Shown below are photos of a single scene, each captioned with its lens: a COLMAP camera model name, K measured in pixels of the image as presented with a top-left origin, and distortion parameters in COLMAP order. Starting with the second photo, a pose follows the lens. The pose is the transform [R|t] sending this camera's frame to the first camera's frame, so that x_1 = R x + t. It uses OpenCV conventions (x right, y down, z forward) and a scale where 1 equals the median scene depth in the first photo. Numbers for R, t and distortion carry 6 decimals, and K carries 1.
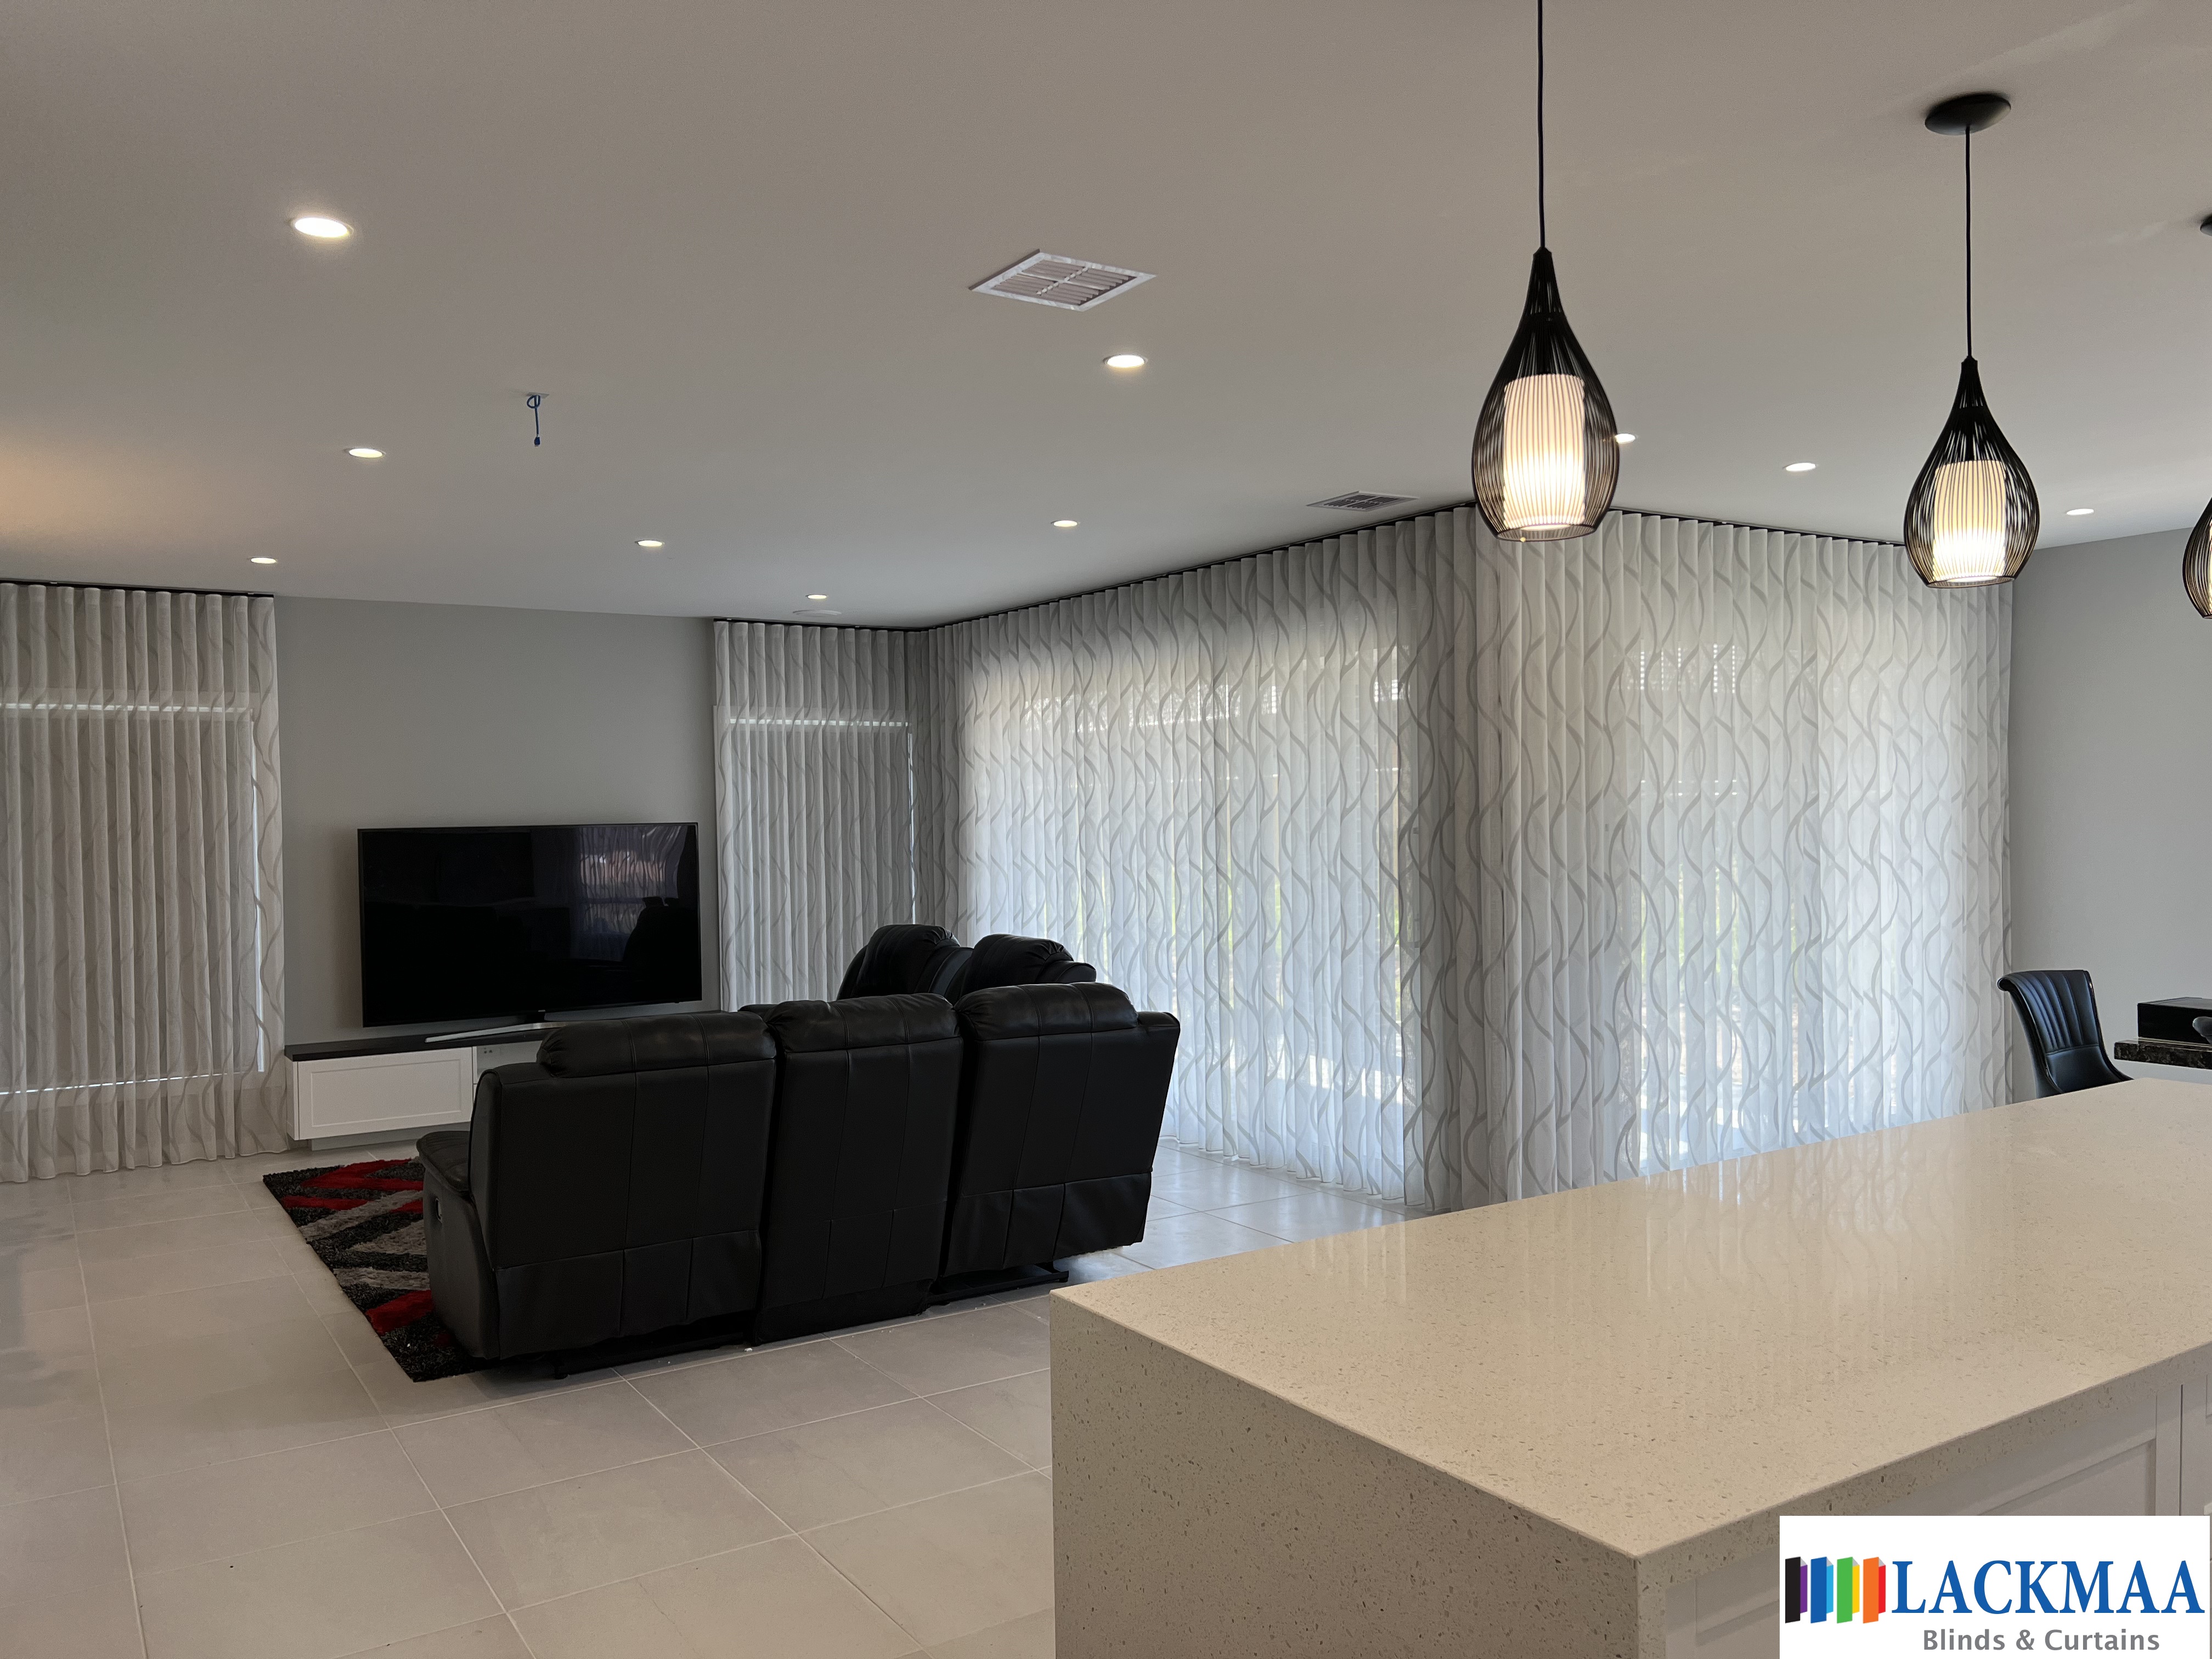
lens RADIAL K [[1689.4, 0, 1107.8], [0, 1689.4, 834.9], [0, 0, 1]] dist [0.014120, -0.029631]
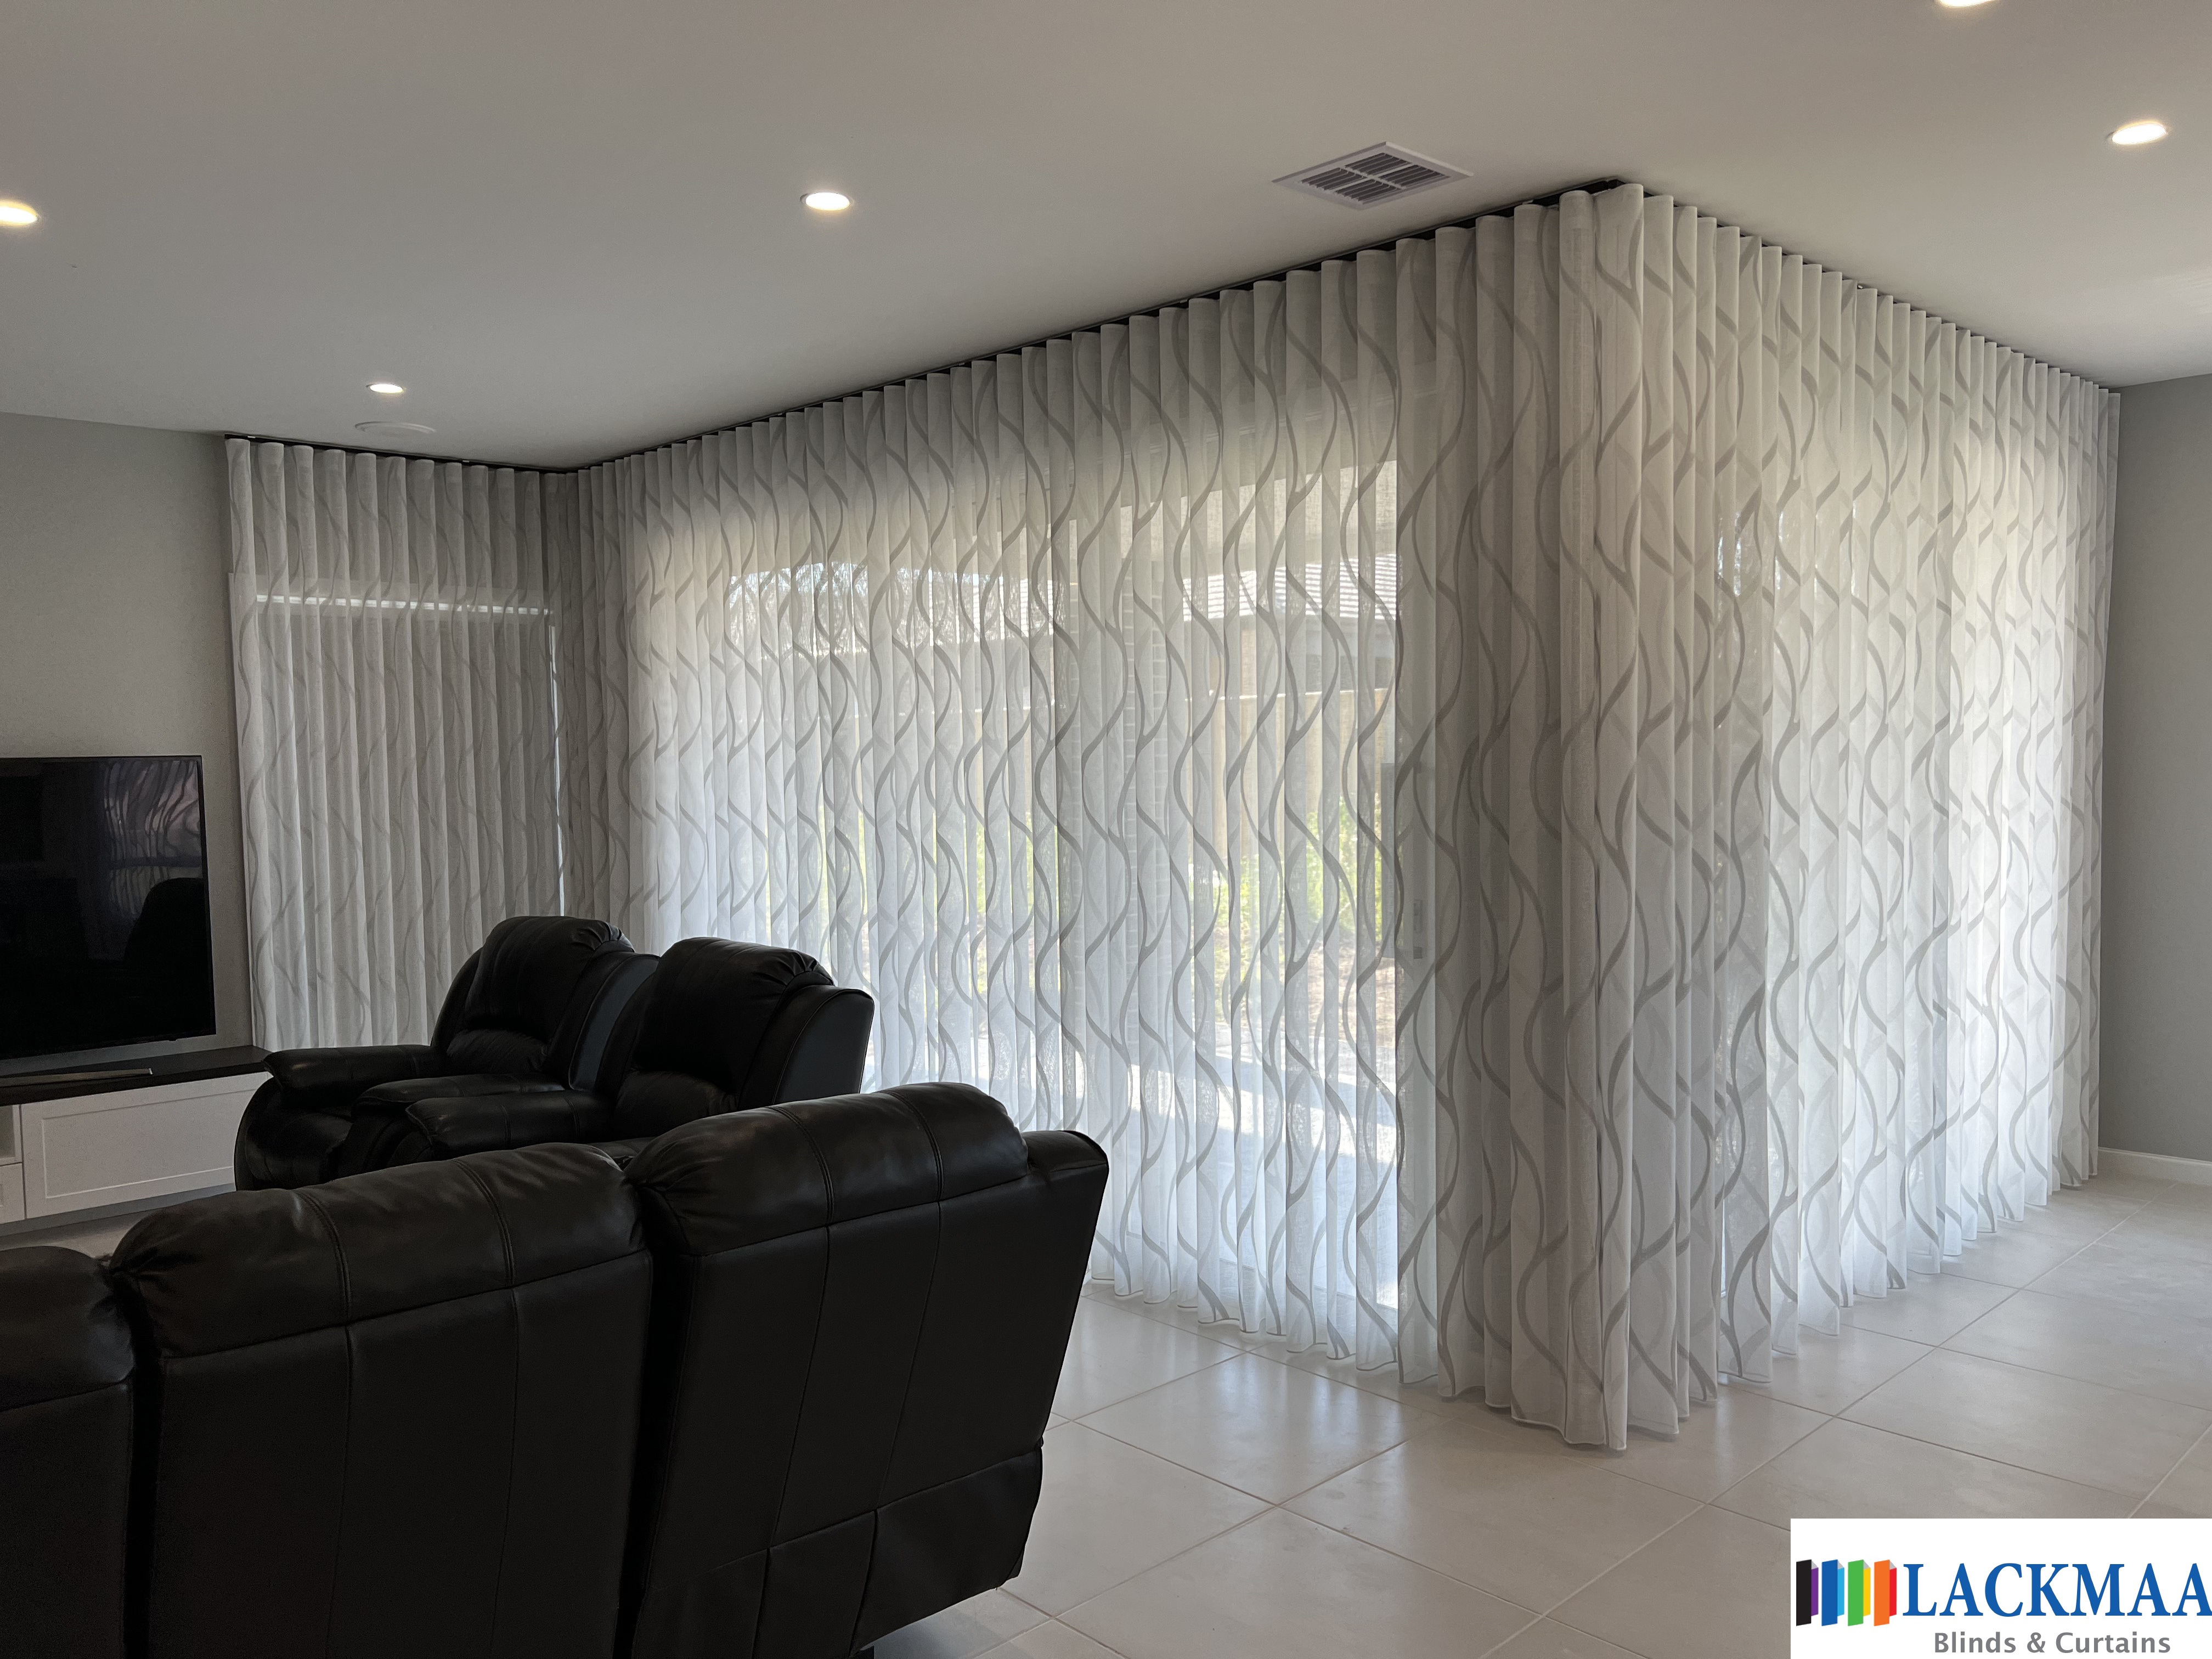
lens RADIAL K [[1689.4, 0, 1148.0], [0, 1689.4, 846.1], [0, 0, 1]] dist [0.014120, -0.029631]
pose [[0.977853, -0.009422, 0.209083, -0.033035], [0.000732, 0.999134, 0.041603, 0.000407], [-0.209293, -0.040529, 0.977013, 0.358626]]
